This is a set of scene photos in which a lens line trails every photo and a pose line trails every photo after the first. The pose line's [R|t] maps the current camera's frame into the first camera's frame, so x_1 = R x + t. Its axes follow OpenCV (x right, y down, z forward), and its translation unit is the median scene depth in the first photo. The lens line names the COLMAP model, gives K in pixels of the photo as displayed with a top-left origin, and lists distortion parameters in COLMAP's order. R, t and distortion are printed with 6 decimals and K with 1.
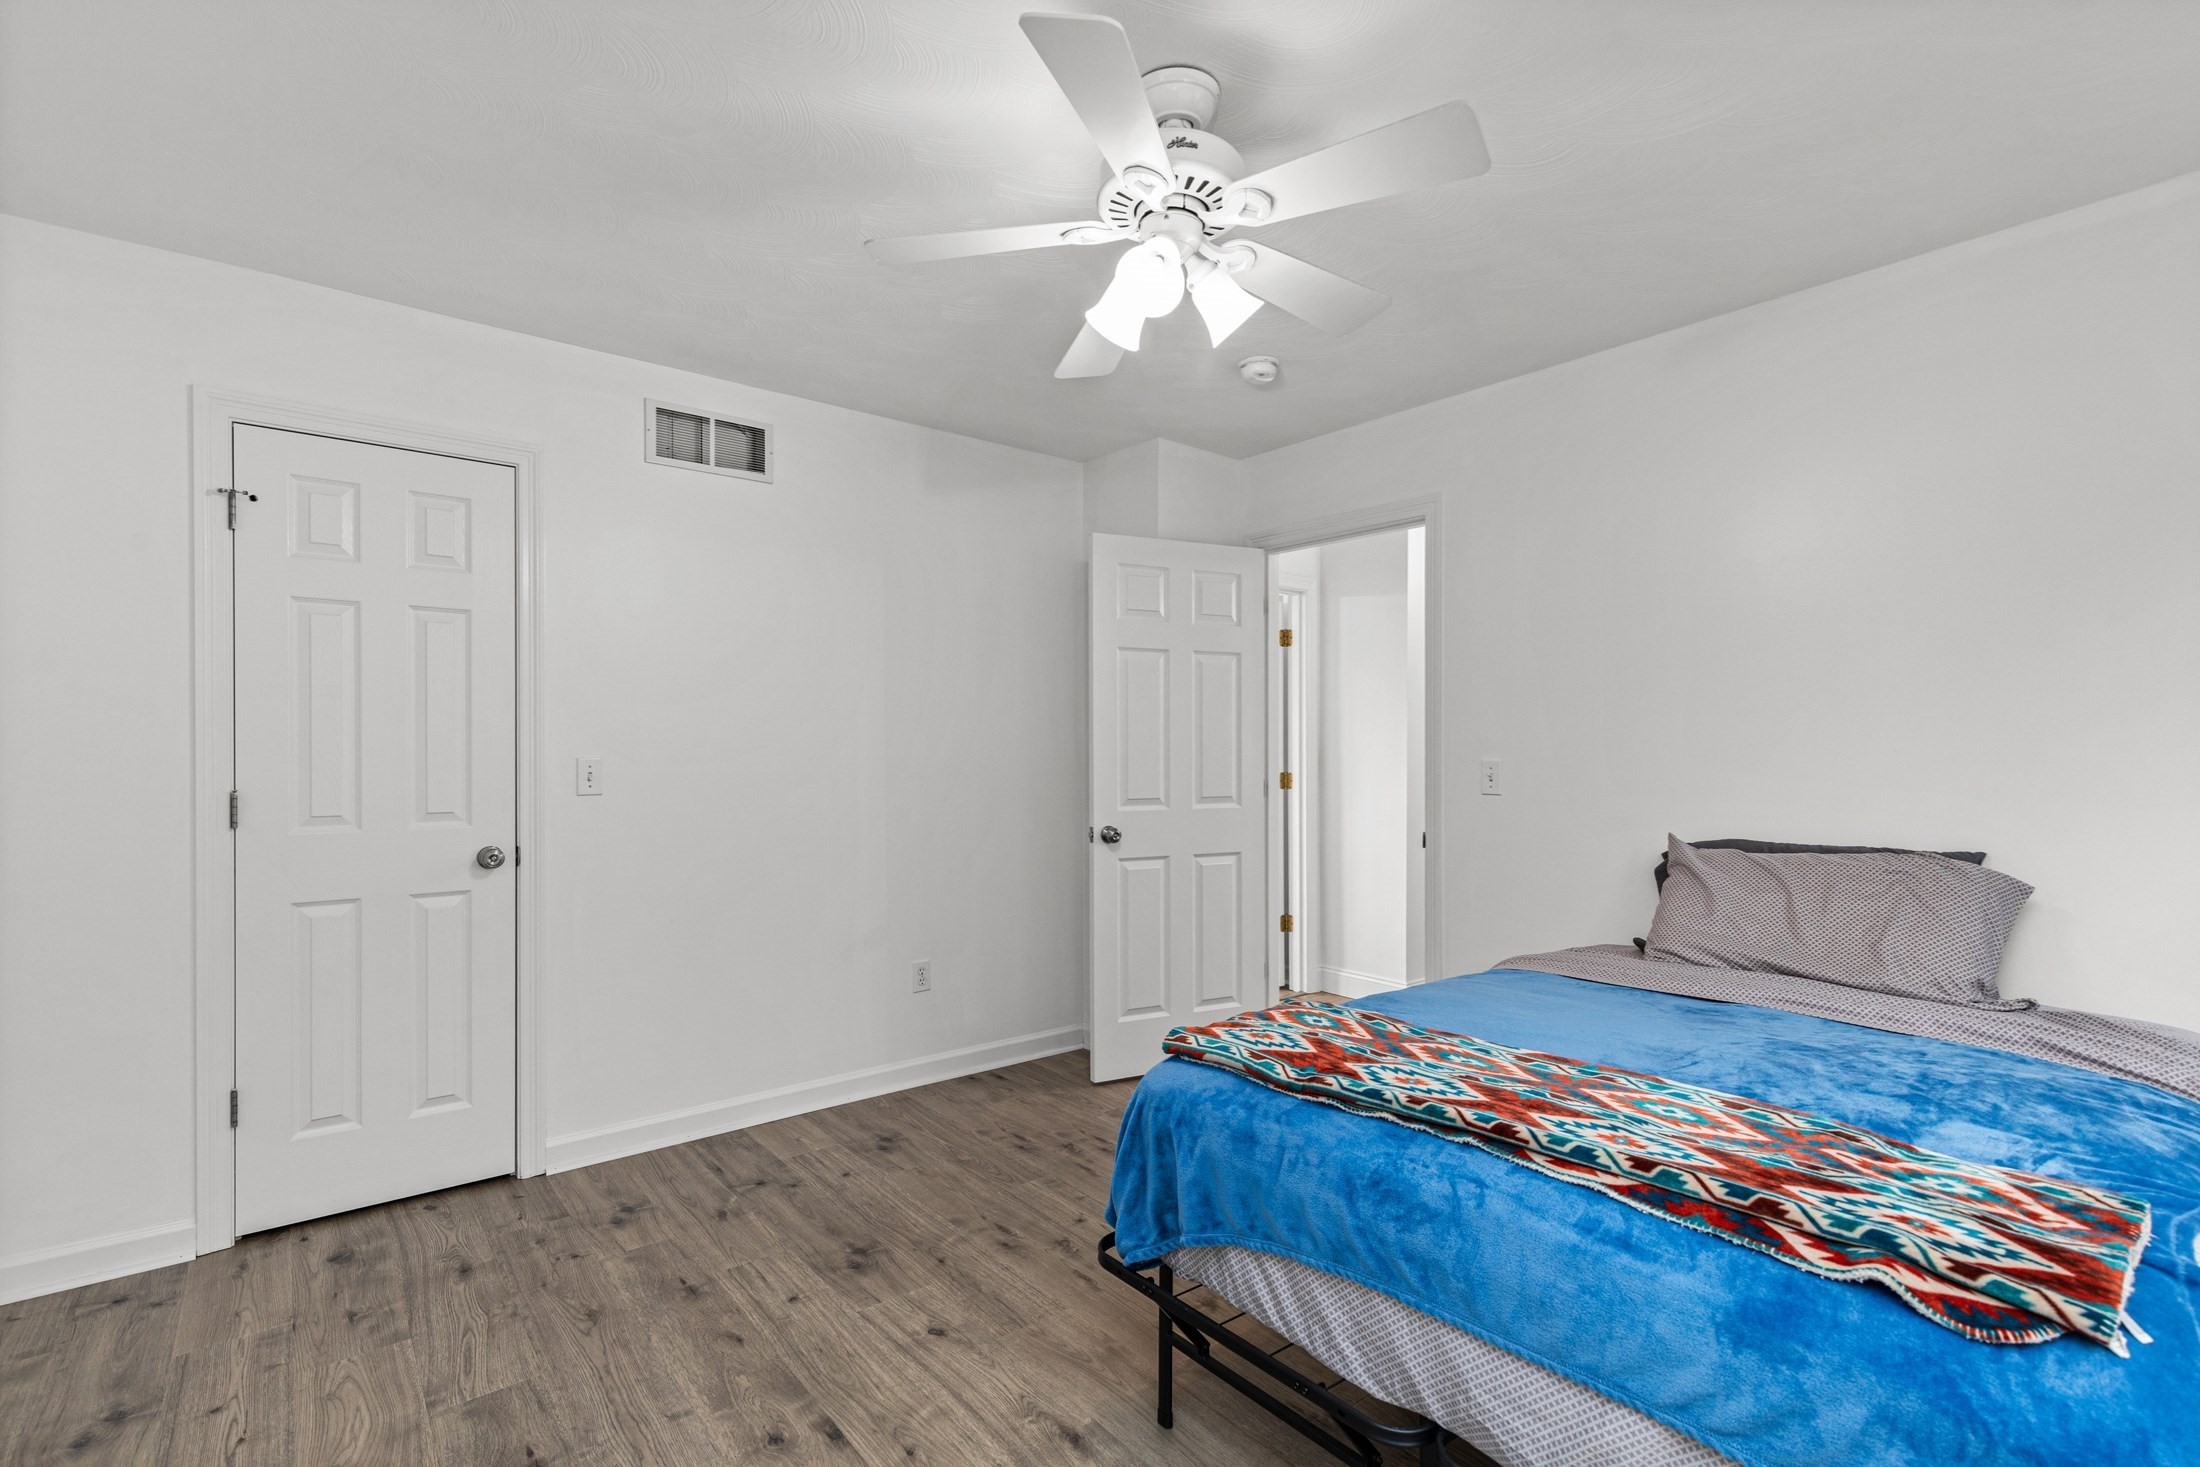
lens RADIAL K [[1002.8, 0, 1105.4], [0, 1002.8, 738.6], [0, 0, 1]] dist [0.002439, -0.000306]
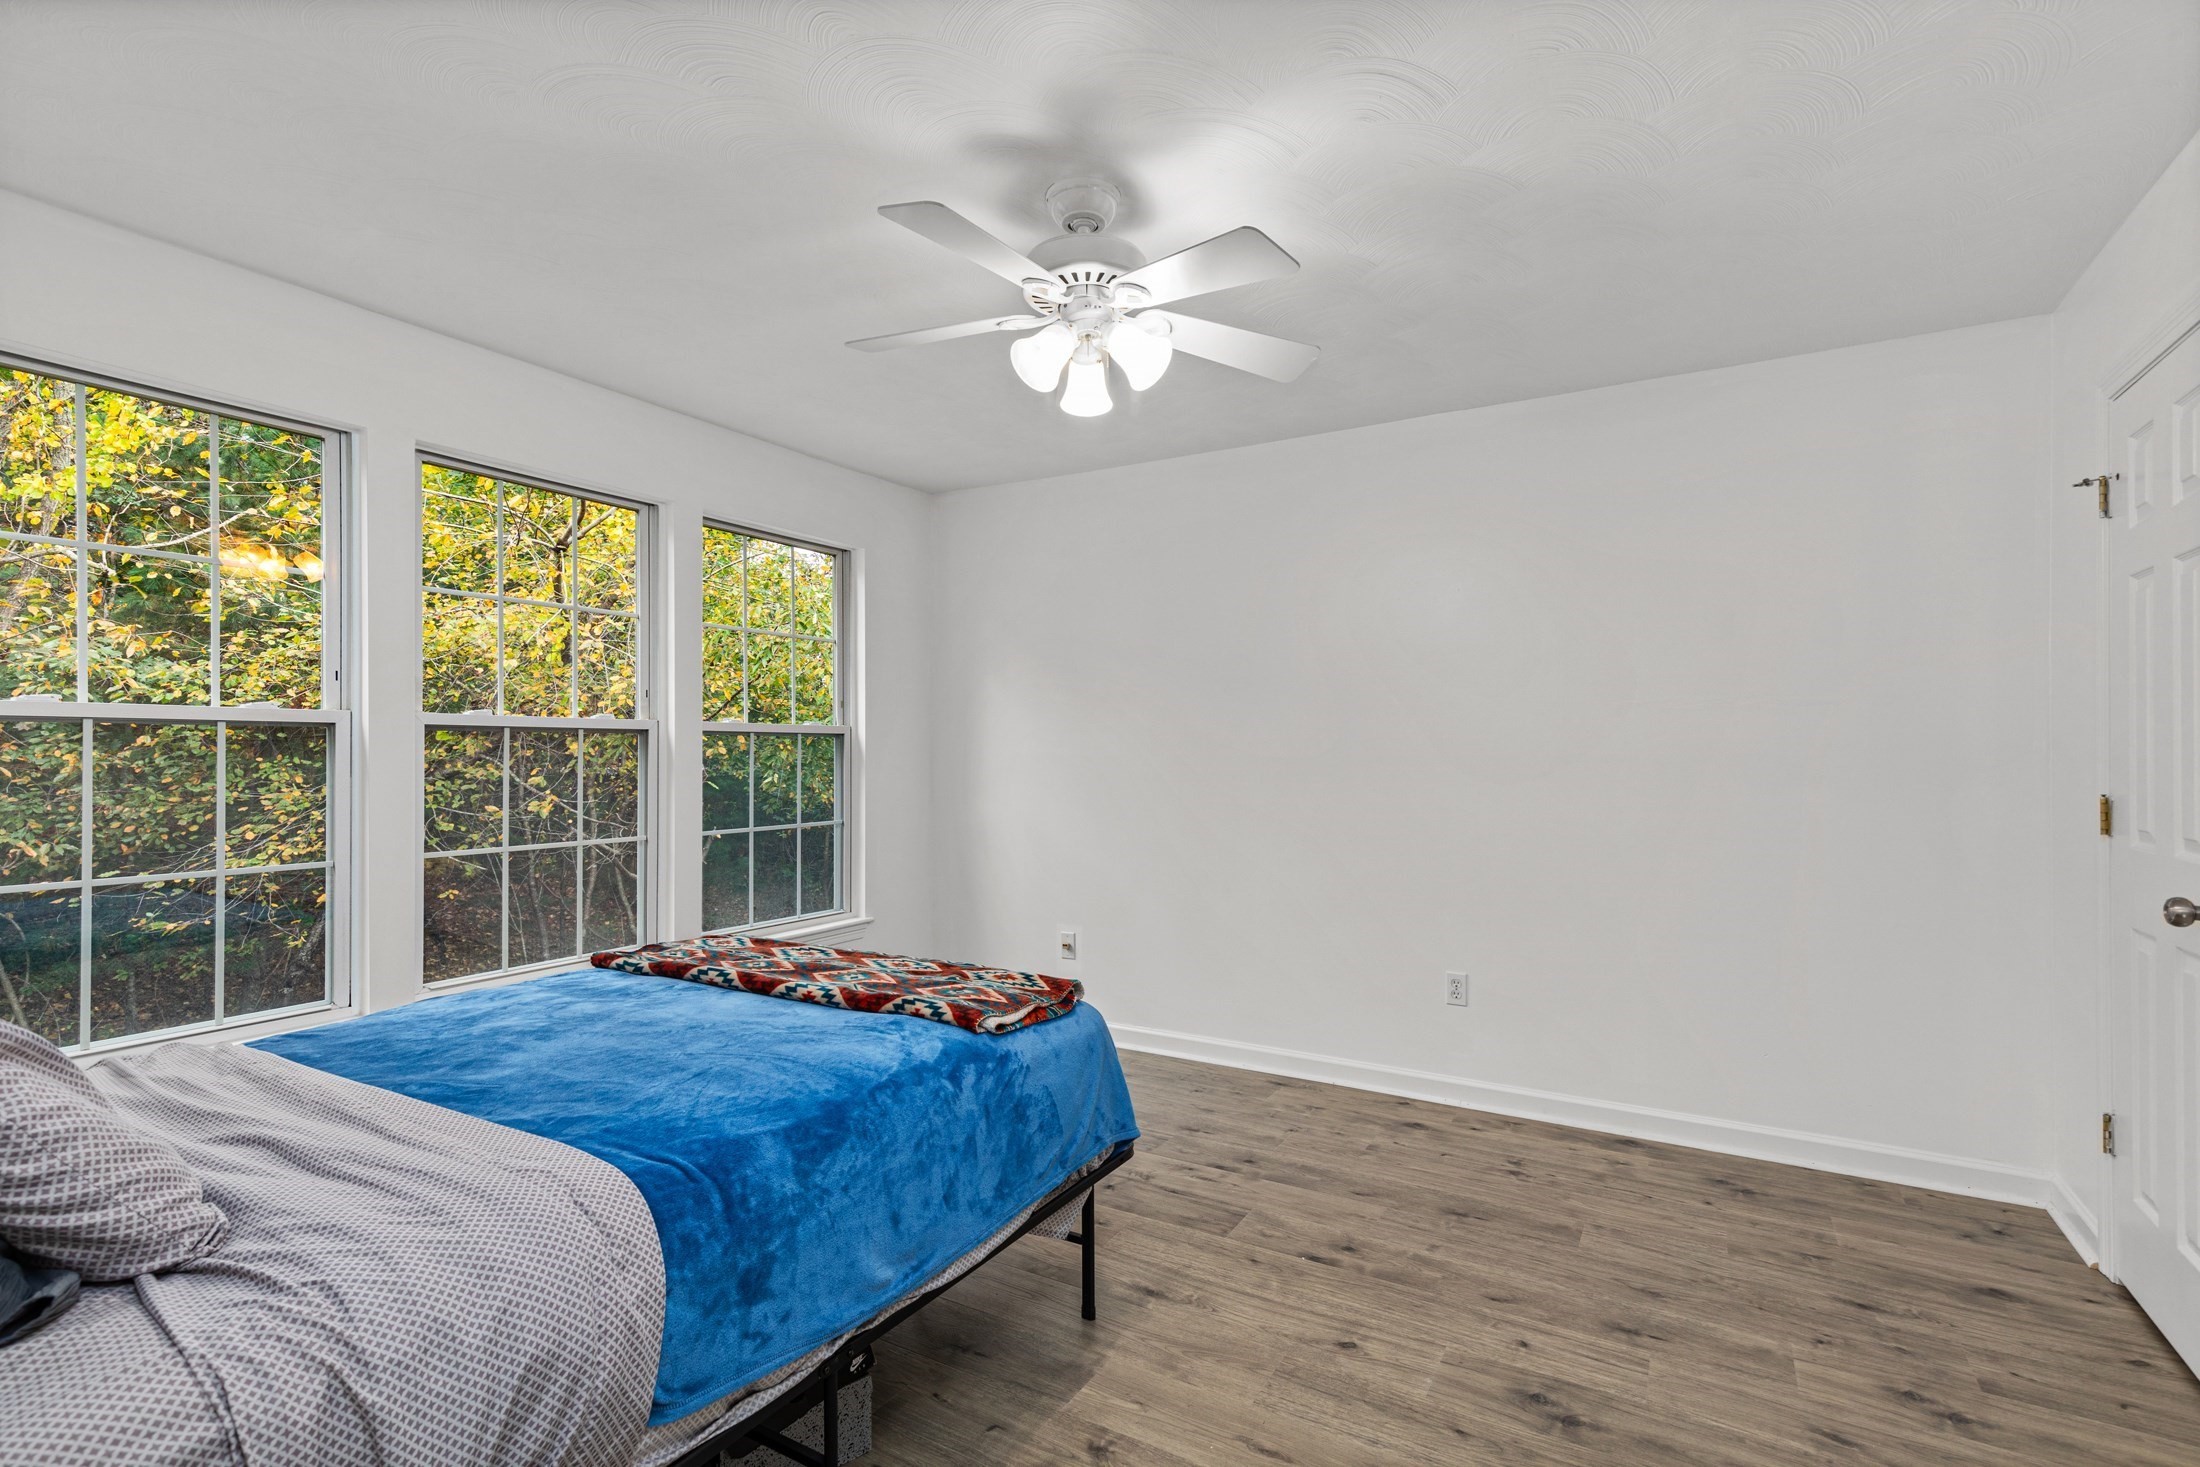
lens RADIAL K [[1002.8, 0, 1105.4], [0, 1002.8, 738.6], [0, 0, 1]] dist [0.002439, -0.000306]
pose [[-0.934936, -0.002878, -0.354804, 0.408161], [0.004326, 0.999800, -0.019510, 0.018168], [0.354789, -0.019776, -0.934737, 1.872889]]
